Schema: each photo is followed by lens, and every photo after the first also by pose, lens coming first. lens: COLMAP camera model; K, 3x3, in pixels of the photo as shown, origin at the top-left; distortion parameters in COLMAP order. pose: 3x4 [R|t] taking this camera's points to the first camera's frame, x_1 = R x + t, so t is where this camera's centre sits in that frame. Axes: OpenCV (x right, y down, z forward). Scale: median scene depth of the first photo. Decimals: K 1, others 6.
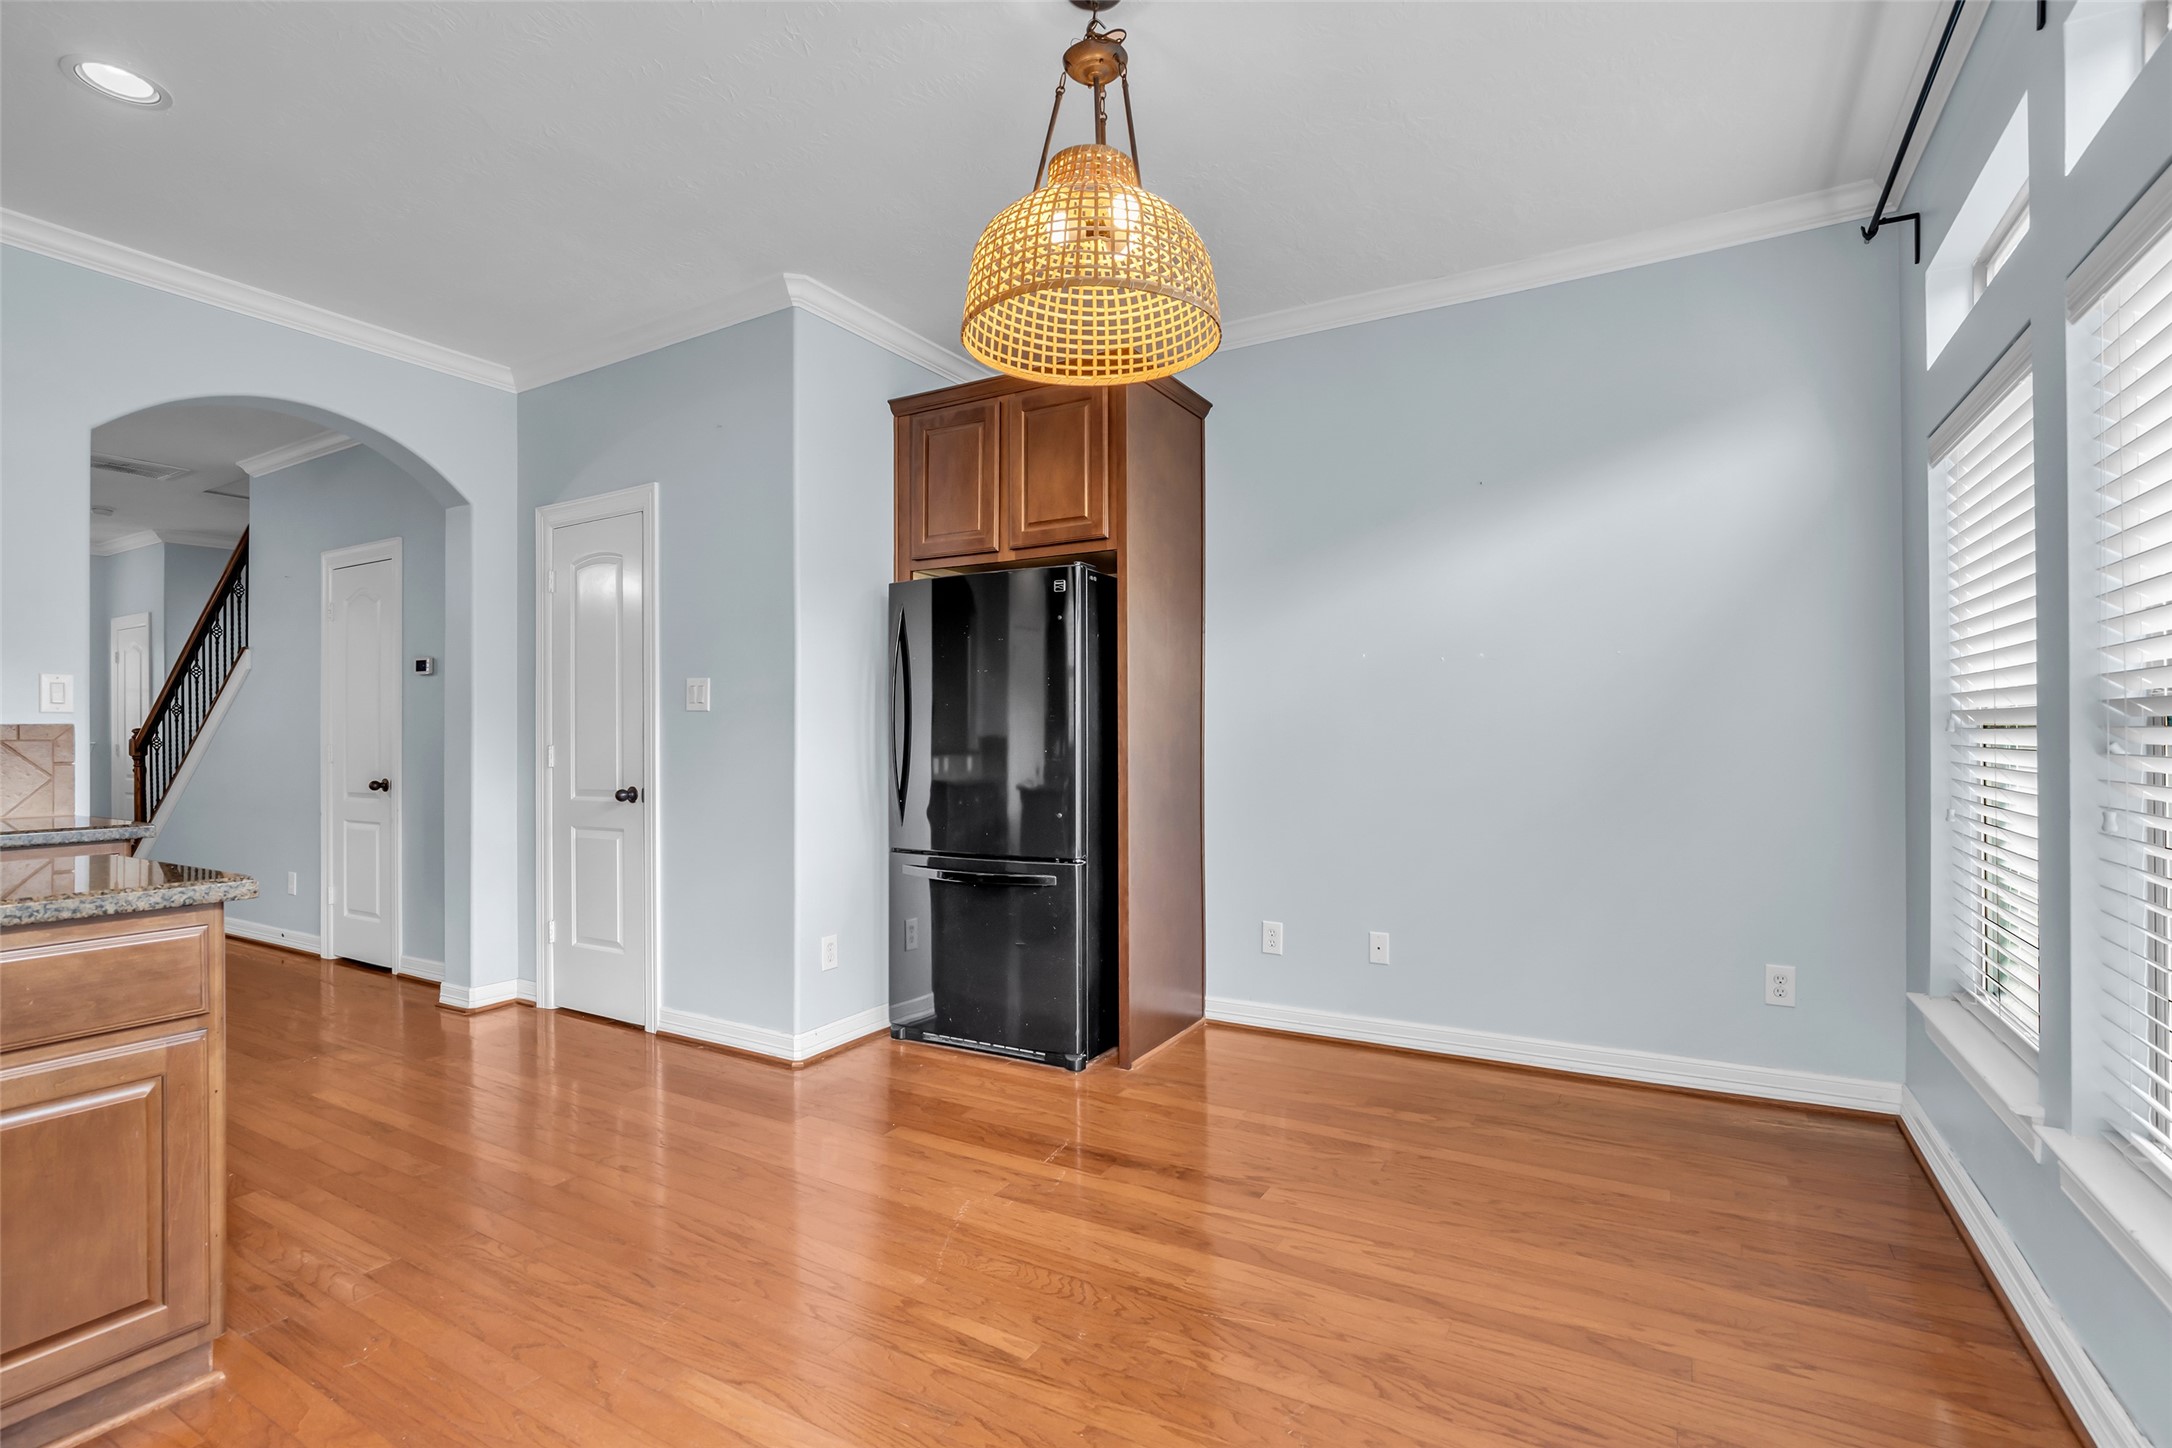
lens RADIAL K [[995.4, 0, 1081.3], [0, 995.4, 740.0], [0, 0, 1]] dist [-0.012197, 0.000008]
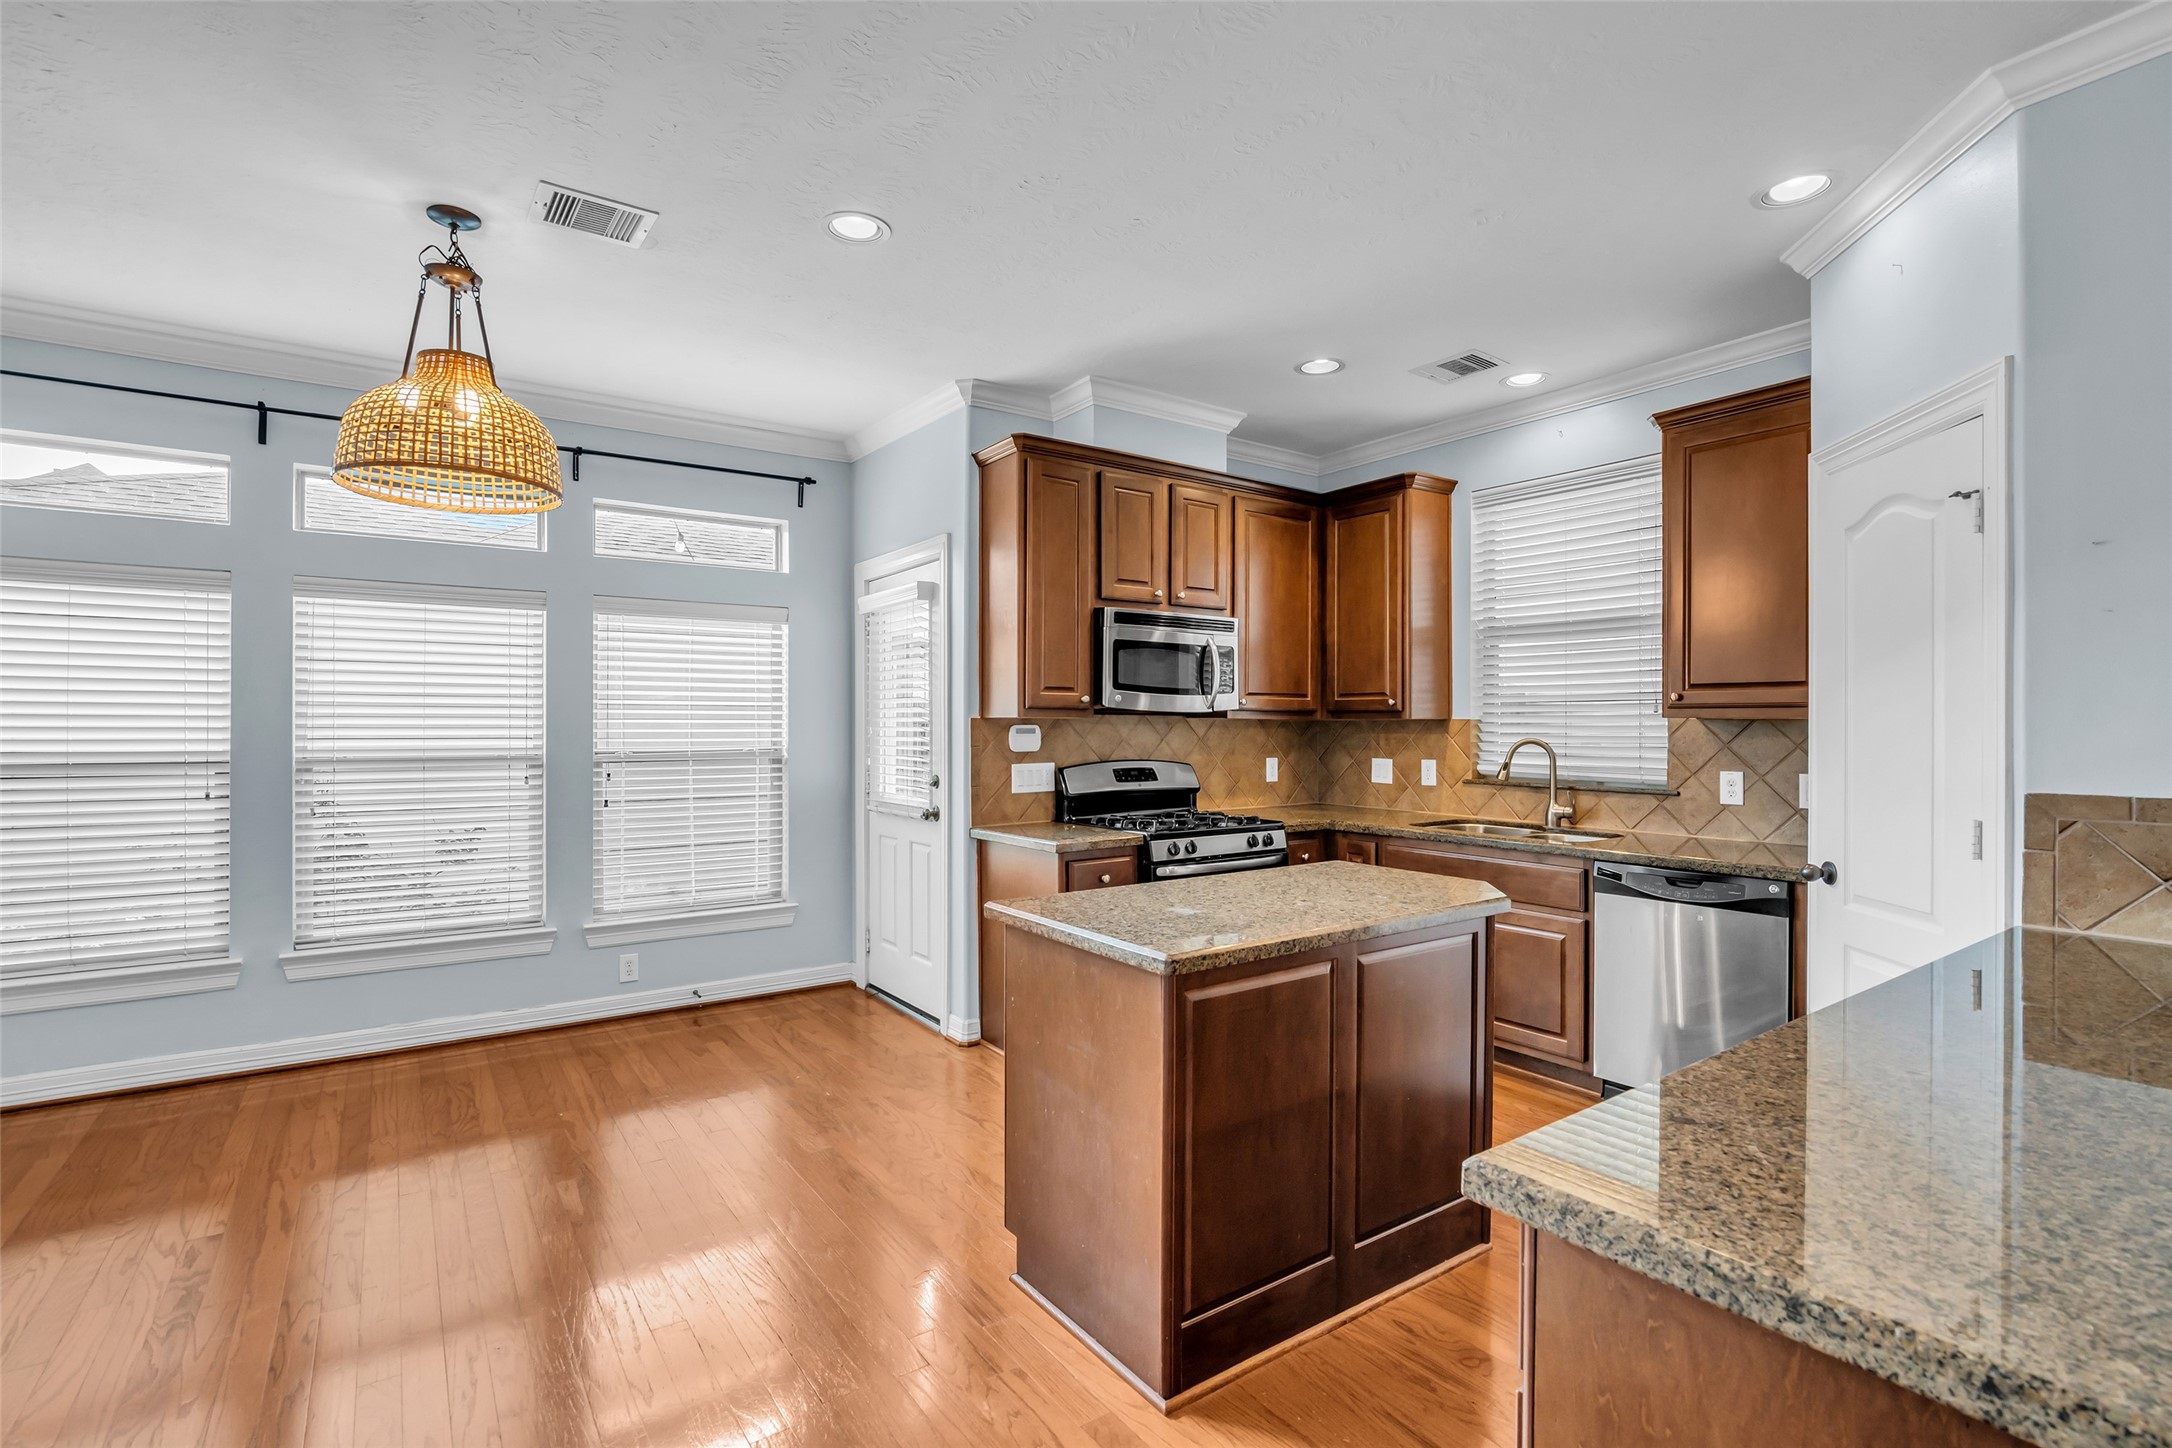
lens RADIAL K [[1002.1, 0, 1079.8], [0, 1002.1, 723.4], [0, 0, 1]] dist [-0.017558, 0.004637]
pose [[-0.905467, 0.004006, 0.424398, -0.895011], [0.003495, 0.999992, -0.001984, -0.065252], [-0.424403, -0.000313, -0.905473, 1.274168]]
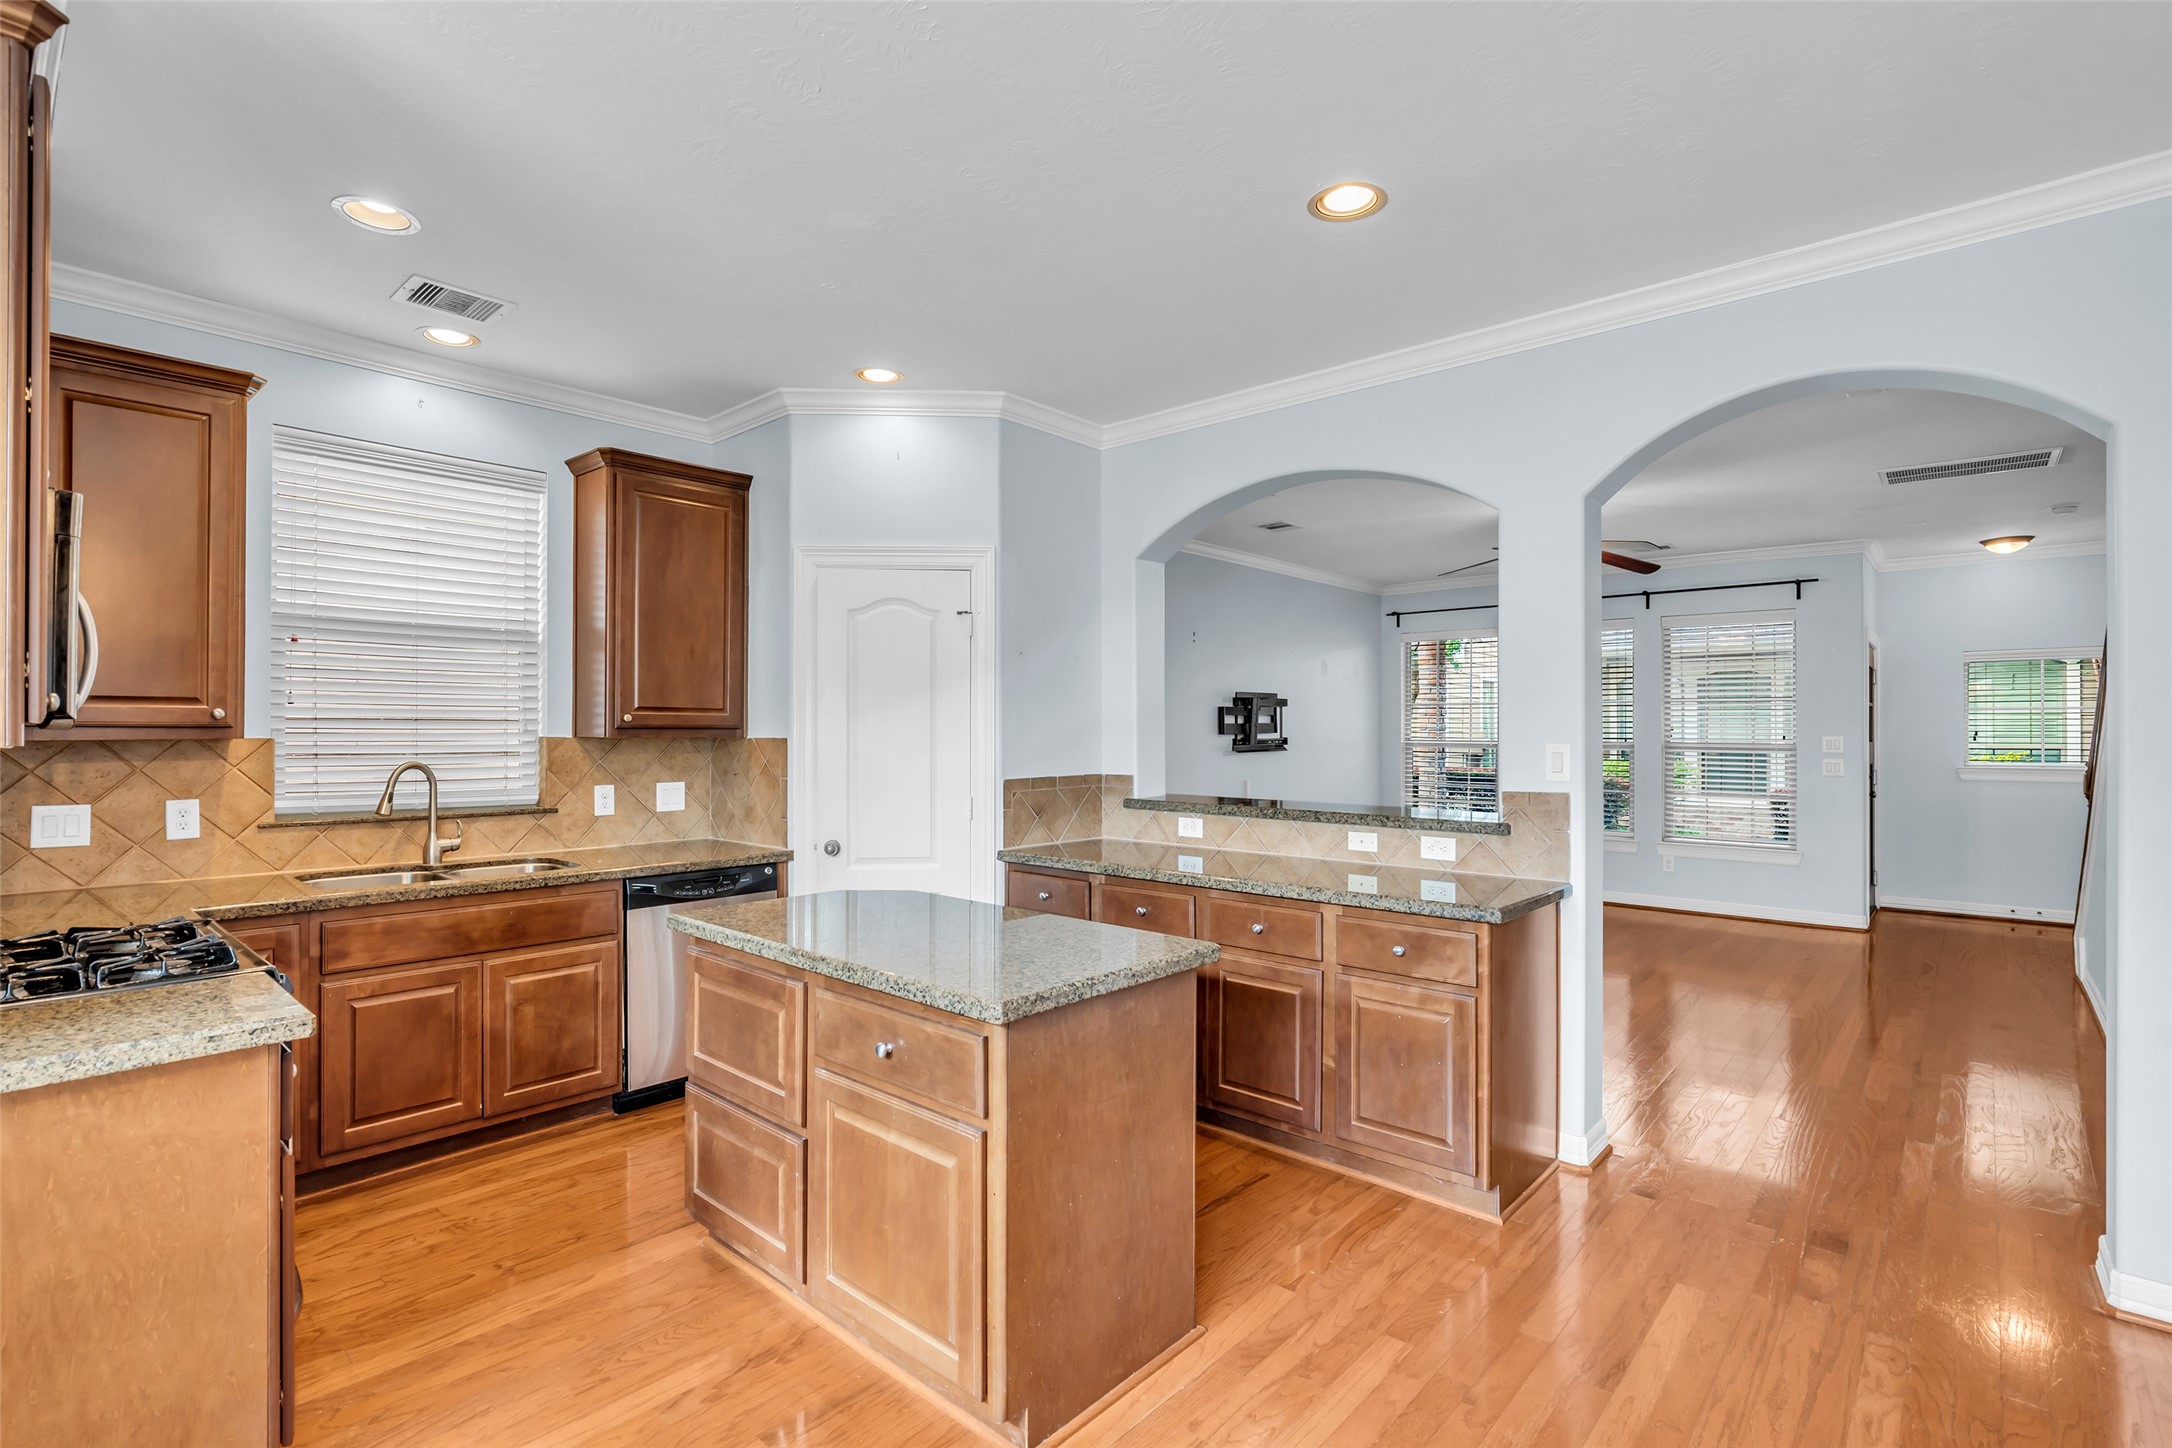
lens RADIAL K [[1011.6, 0, 1073.4], [0, 1011.6, 714.9], [0, 0, 1]] dist [-0.013696, 0.000415]
pose [[-0.208964, -0.010527, -0.977867, 0.105518], [-0.000637, 0.999943, -0.010628, -0.087195], [0.977923, -0.001598, -0.208959, 0.733238]]
